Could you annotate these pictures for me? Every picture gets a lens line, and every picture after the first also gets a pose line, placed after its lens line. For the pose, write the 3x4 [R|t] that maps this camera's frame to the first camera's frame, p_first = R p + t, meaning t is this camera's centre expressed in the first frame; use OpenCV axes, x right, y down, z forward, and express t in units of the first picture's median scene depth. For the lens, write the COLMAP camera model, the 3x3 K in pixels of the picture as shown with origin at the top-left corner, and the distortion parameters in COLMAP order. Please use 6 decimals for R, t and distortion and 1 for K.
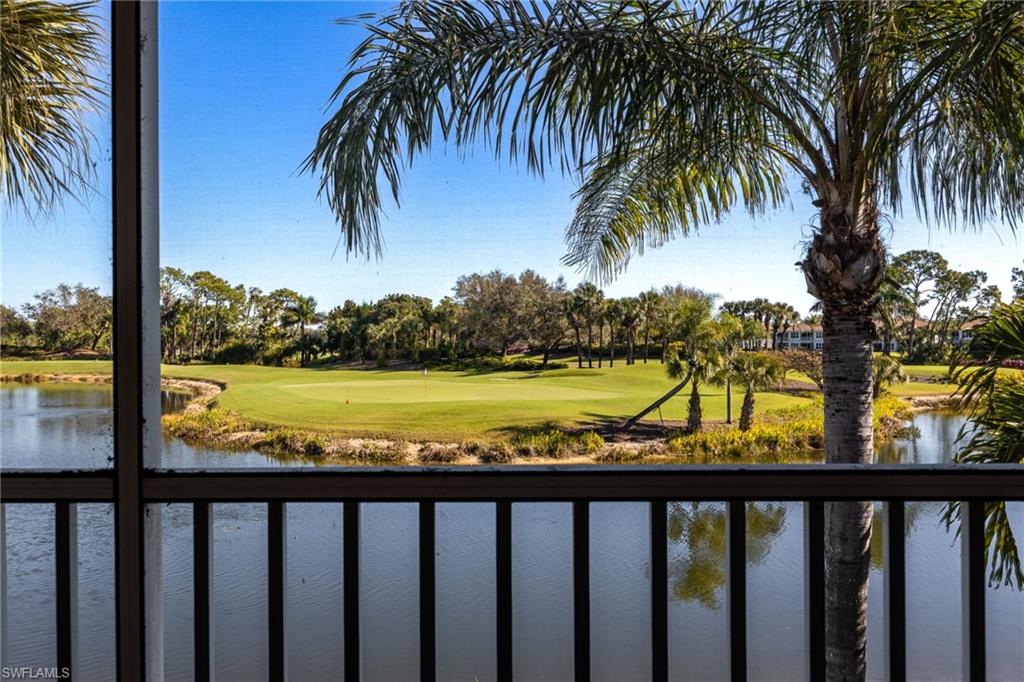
lens RADIAL K [[889.8, 0, 476.3], [0, 889.8, 339.0], [0, 0, 1]] dist [-0.009990, -0.003101]
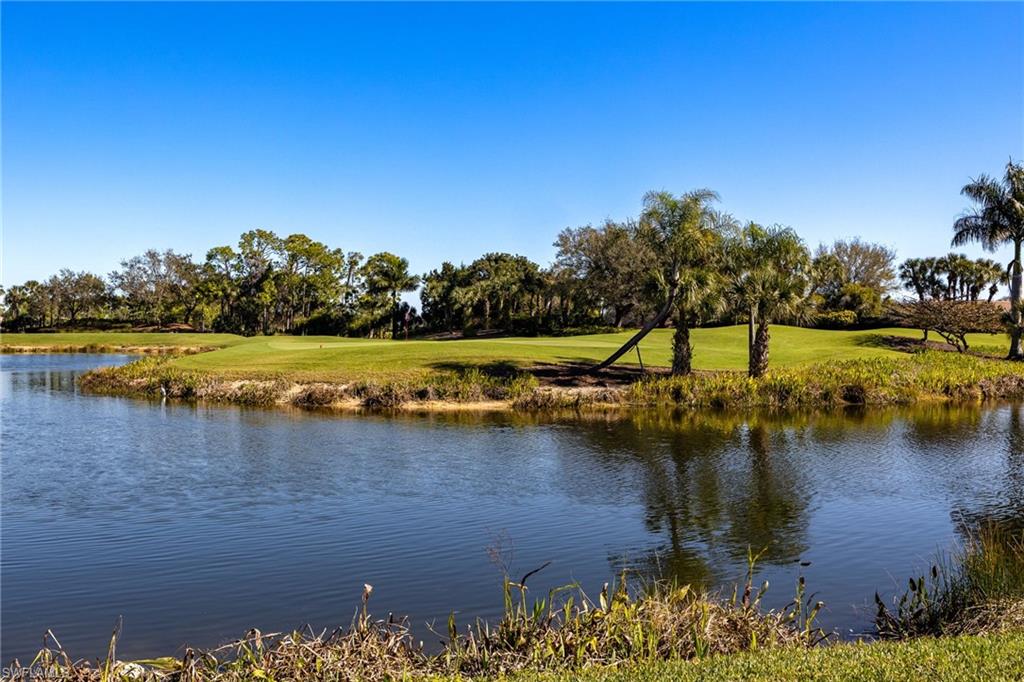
lens RADIAL K [[1020.4, 0, 494.7], [0, 1020.4, 339.1], [0, 0, 1]] dist [0.032582, -0.001252]
pose [[0.984843, 0.007722, -0.173274, 0.080232], [-0.006095, 0.999932, 0.009921, 0.021781], [0.173339, -0.008715, 0.984824, 0.050023]]
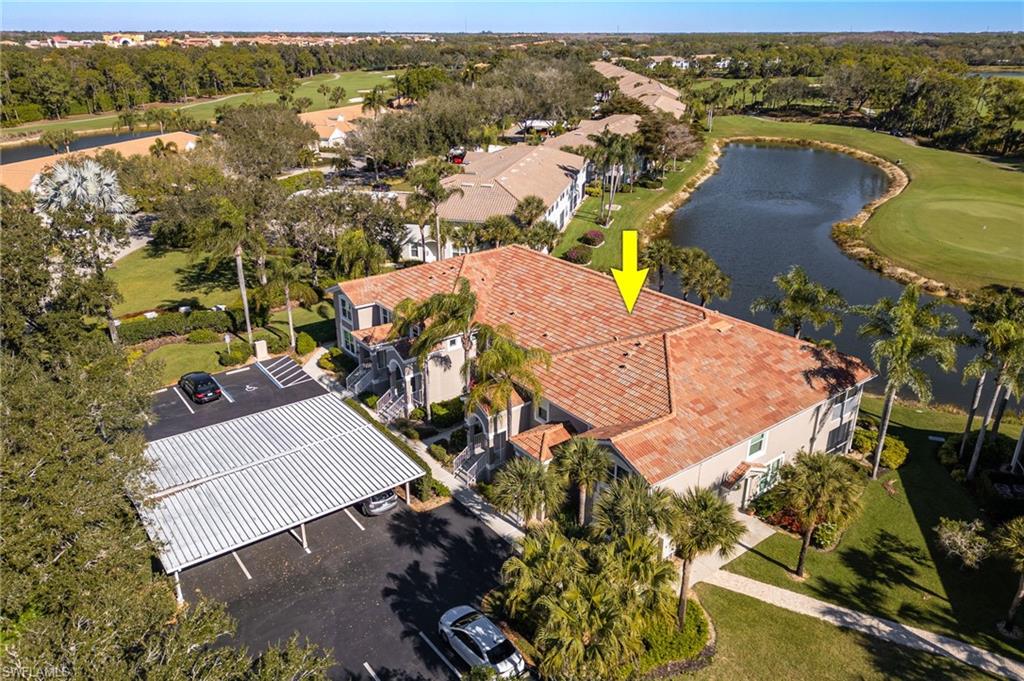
lens RADIAL K [[726.7, 0, 512.0], [0, 726.7, 340.5], [0, 0, 1]] dist [-0.005553, -0.006292]
pose [[0.647782, 0.299145, -0.700636, 0.179511], [-0.008682, 0.922519, 0.385853, -0.132557], [0.761777, -0.243866, 0.600188, -0.274519]]
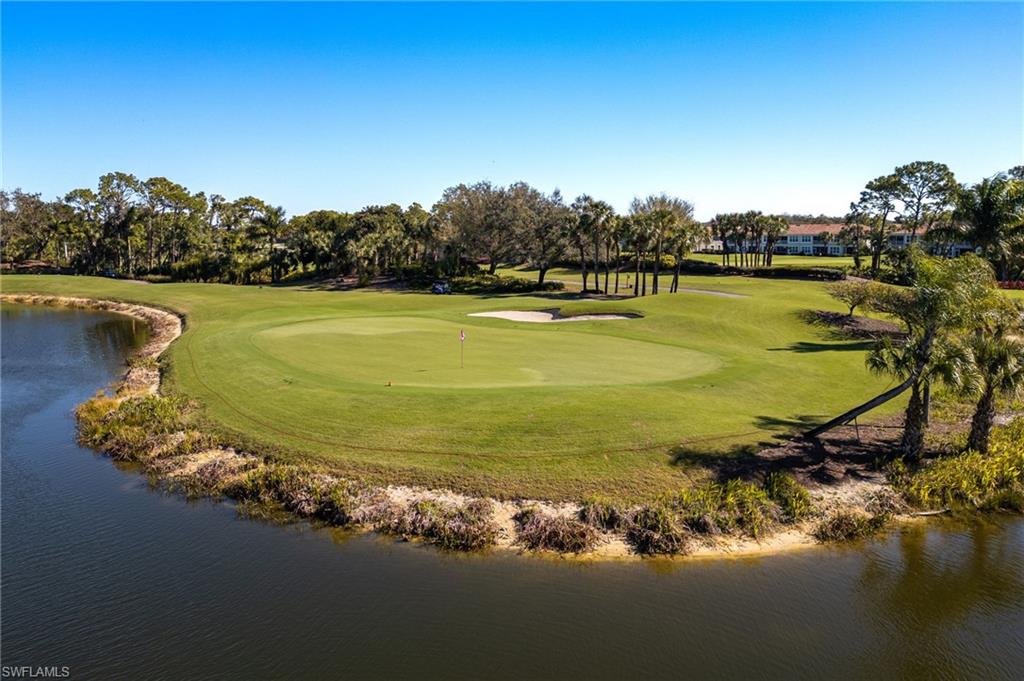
lens RADIAL K [[793.7, 0, 509.6], [0, 793.7, 303.8], [0, 0, 1]] dist [0.066183, -0.070795]
pose [[0.994568, -0.011078, 0.103494, -0.038139], [0.002131, 0.996279, 0.086164, -0.020476], [-0.104064, -0.085475, 0.990891, 0.151604]]
